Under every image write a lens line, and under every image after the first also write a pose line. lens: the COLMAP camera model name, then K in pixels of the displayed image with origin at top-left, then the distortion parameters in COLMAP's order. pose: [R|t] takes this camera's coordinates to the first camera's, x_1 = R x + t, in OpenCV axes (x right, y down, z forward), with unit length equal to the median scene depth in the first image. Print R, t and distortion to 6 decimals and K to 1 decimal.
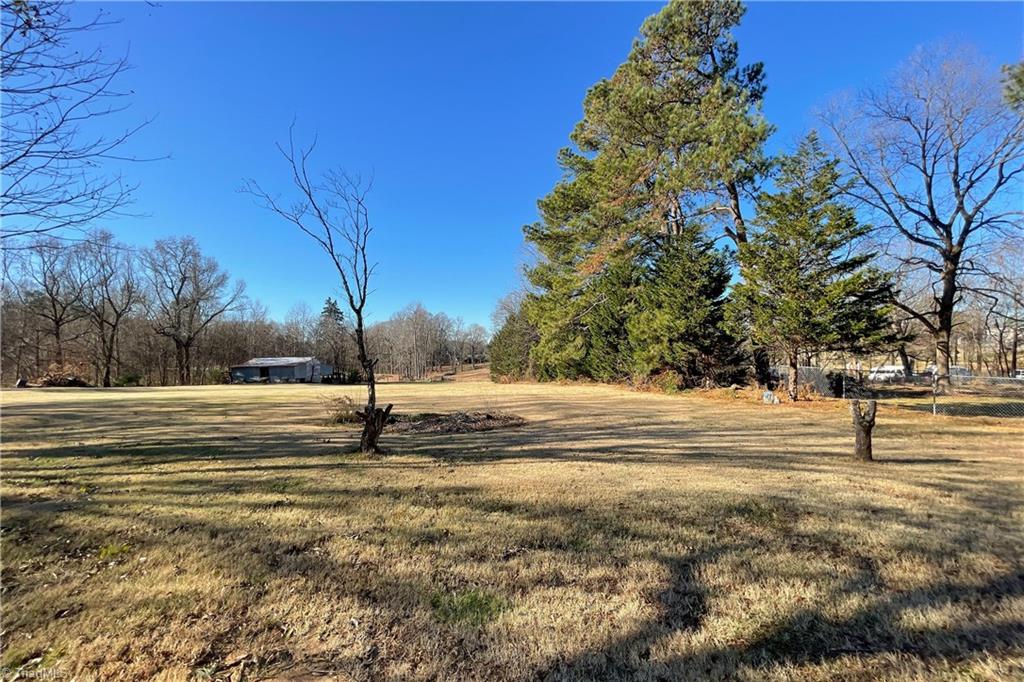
lens RADIAL K [[419.1, 0, 514.6], [0, 419.1, 346.1], [0, 0, 1]] dist [0.000151, -0.000531]
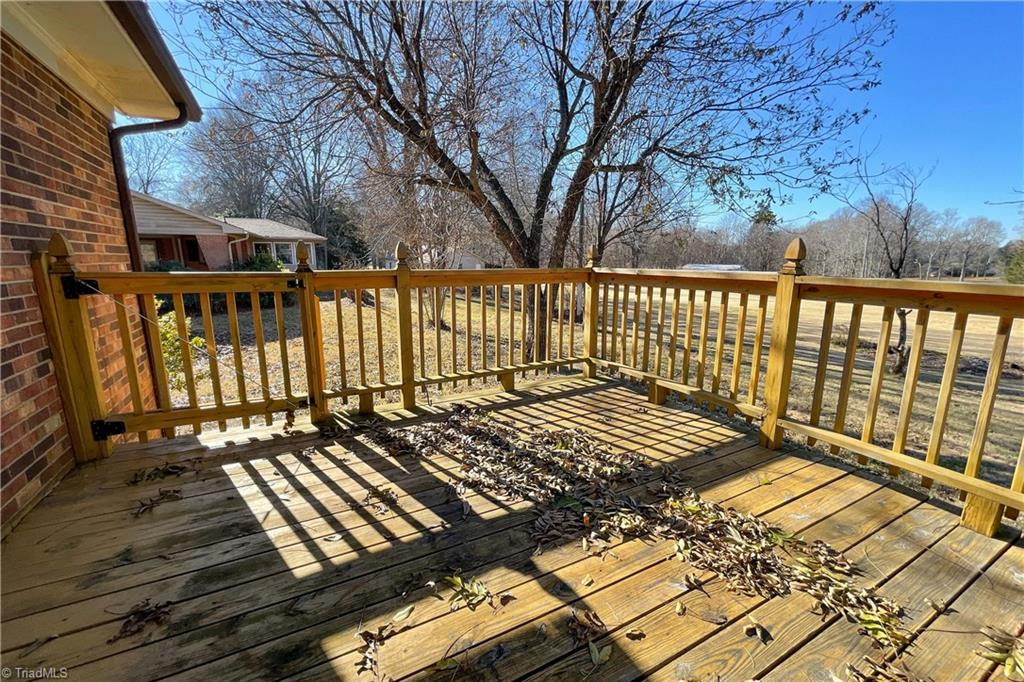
lens RADIAL K [[421.4, 0, 513.7], [0, 421.4, 339.7], [0, 0, 1]] dist [-0.001005, -0.000673]
pose [[0.614304, 0.171338, -0.770243, -0.017952], [-0.003874, 0.976784, 0.214193, -0.055416], [0.789060, -0.128596, 0.600706, -0.290321]]
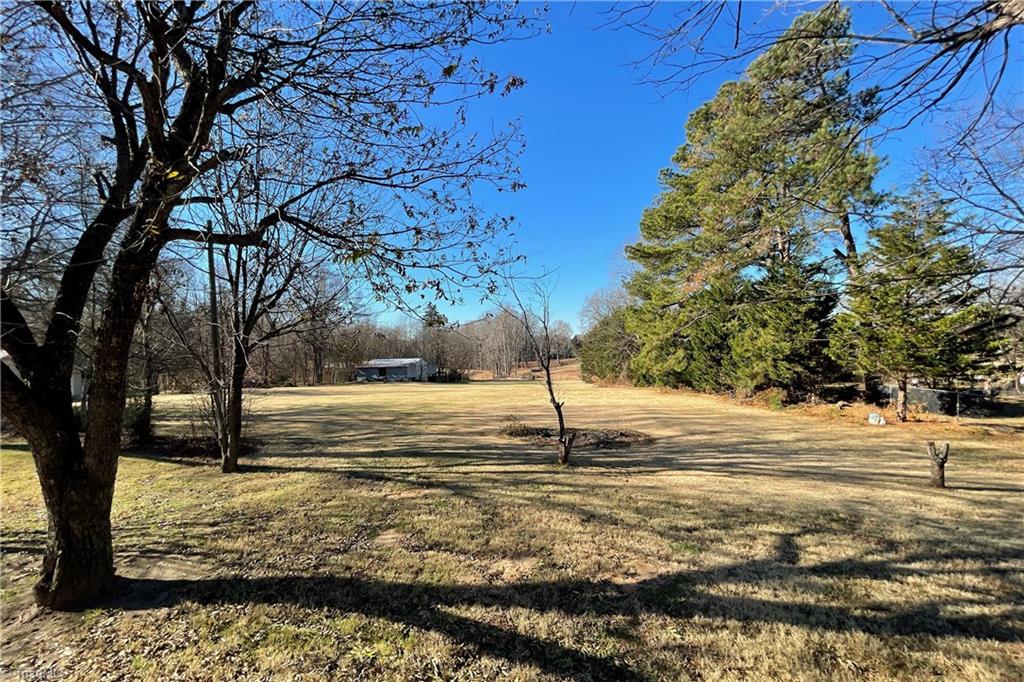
lens RADIAL K [[417.4, 0, 515.2], [0, 417.4, 358.3], [0, 0, 1]] dist [-0.000677, -0.000062]
pose [[0.980830, -0.005566, -0.194787, -0.069874], [0.013806, 0.999065, 0.040974, -0.065031], [0.194377, -0.042878, 0.979989, -0.169640]]
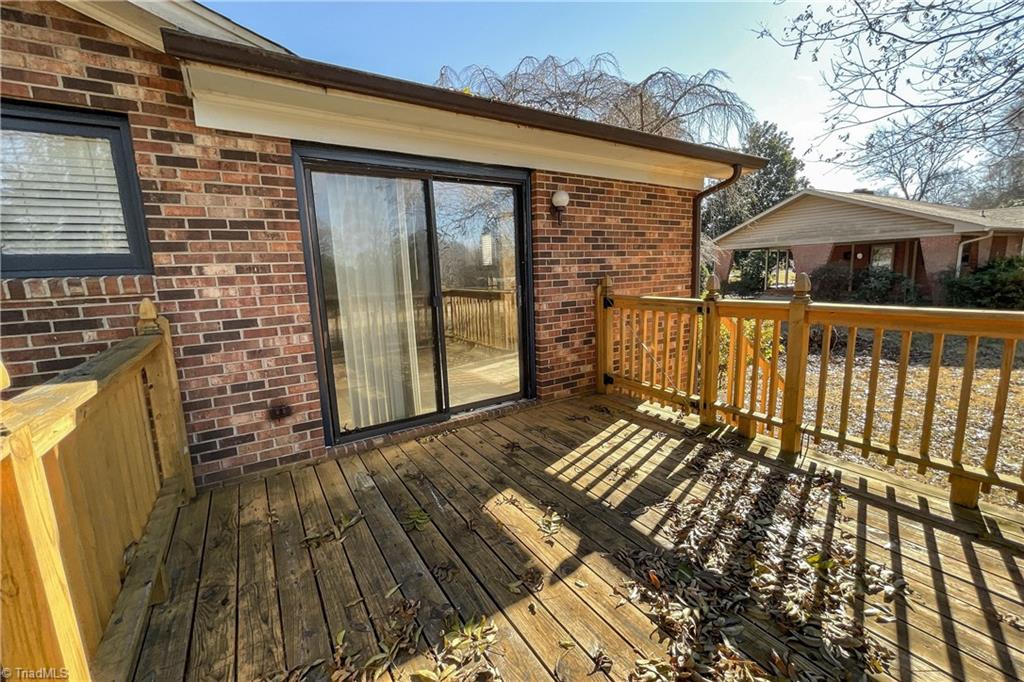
lens RADIAL K [[421.4, 0, 513.7], [0, 421.4, 339.7], [0, 0, 1]] dist [-0.001005, -0.000673]
pose [[-0.736860, 0.155965, -0.657809, -0.001387], [0.058040, 0.984026, 0.168296, -0.063570], [0.673550, 0.085832, -0.734141, -0.203434]]
